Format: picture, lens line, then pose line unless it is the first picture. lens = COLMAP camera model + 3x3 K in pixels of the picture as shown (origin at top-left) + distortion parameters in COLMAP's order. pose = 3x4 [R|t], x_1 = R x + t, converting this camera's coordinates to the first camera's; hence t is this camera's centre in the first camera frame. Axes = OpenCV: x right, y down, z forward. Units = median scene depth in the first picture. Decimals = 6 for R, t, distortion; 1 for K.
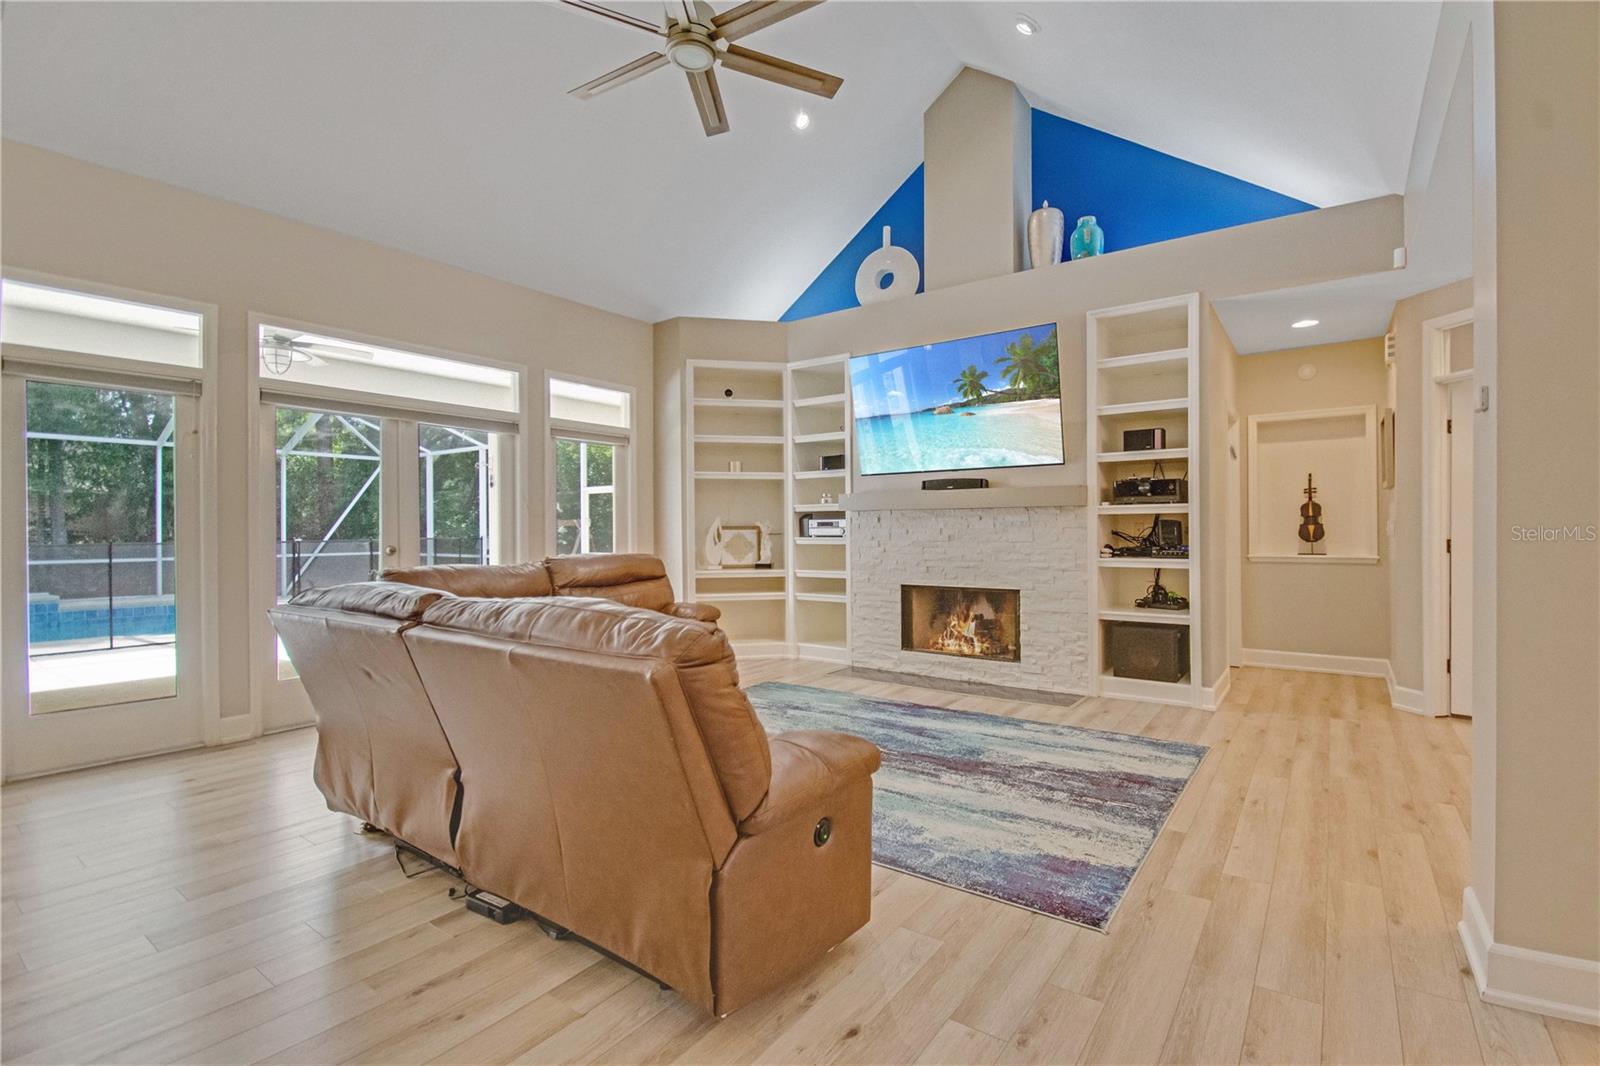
lens RADIAL K [[727.5, 0, 800.0], [0, 727.5, 535.6], [0, 0, 1]] dist [-0.014540, -0.008531]
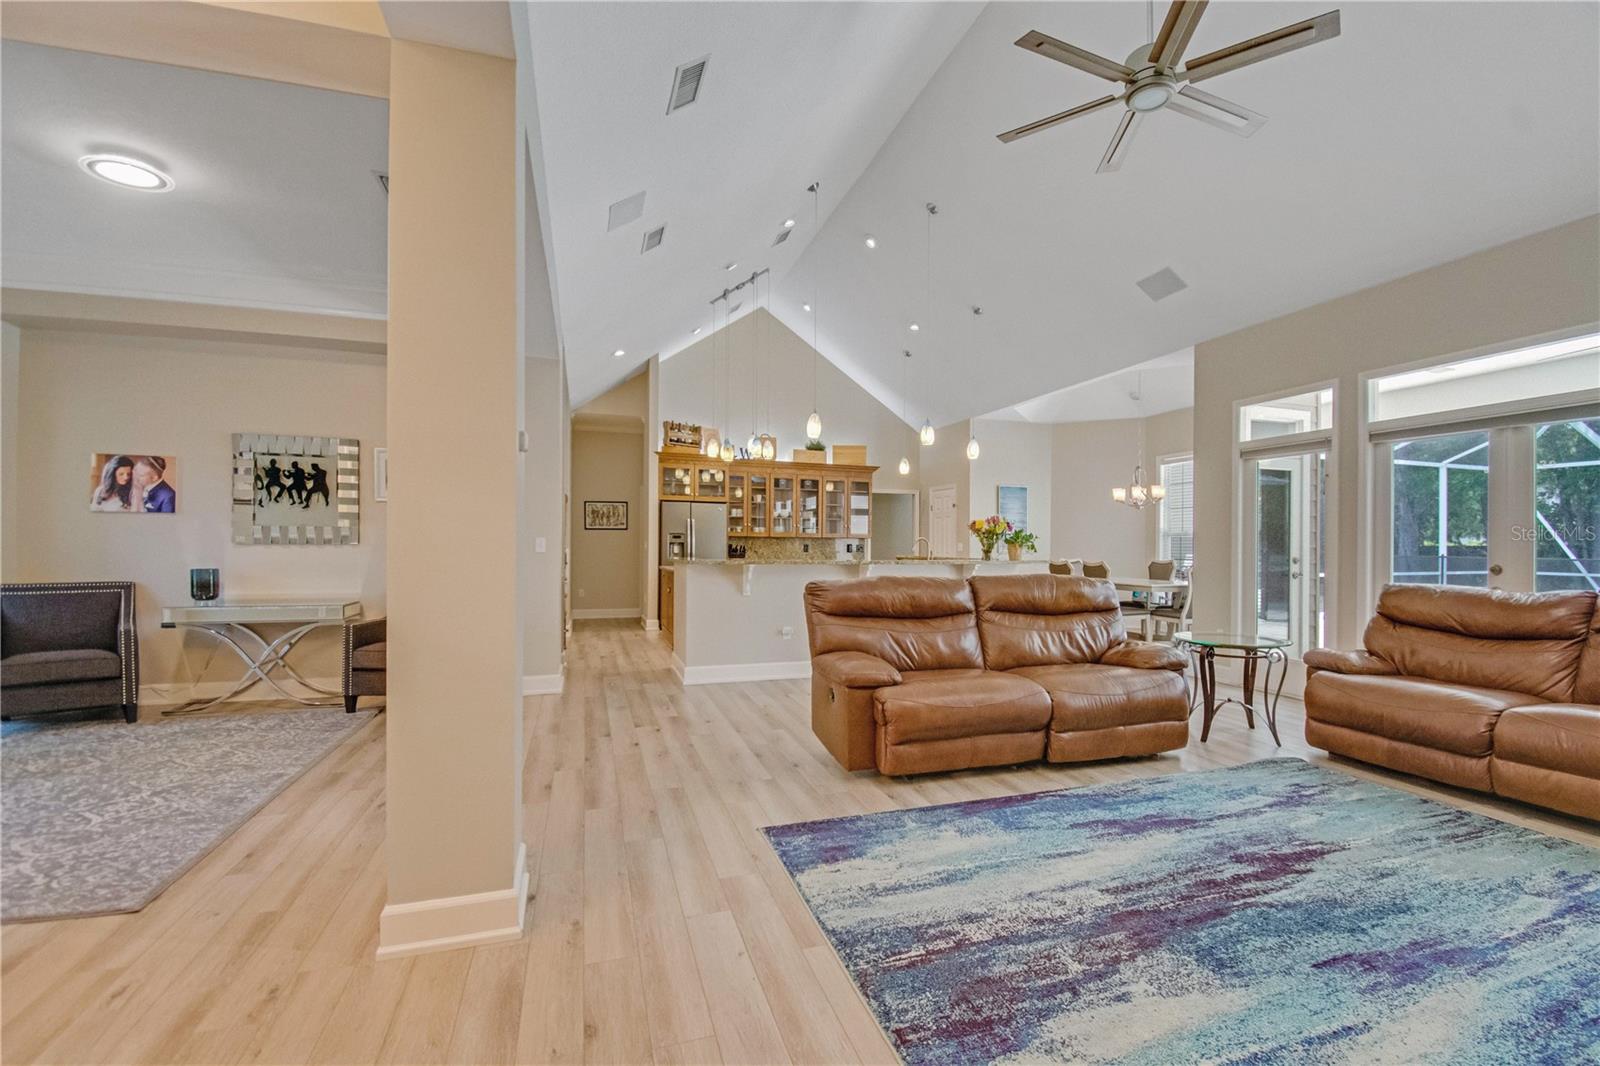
lens RADIAL K [[727.5, 0, 864.0], [0, 727.5, 547.2], [0, 0, 1]] dist [-0.014540, -0.008531]
pose [[-0.541501, 0.005981, -0.840679, 0.635519], [-0.011527, 0.999828, 0.014538, -0.011952], [0.840621, 0.017563, -0.541339, 0.815404]]
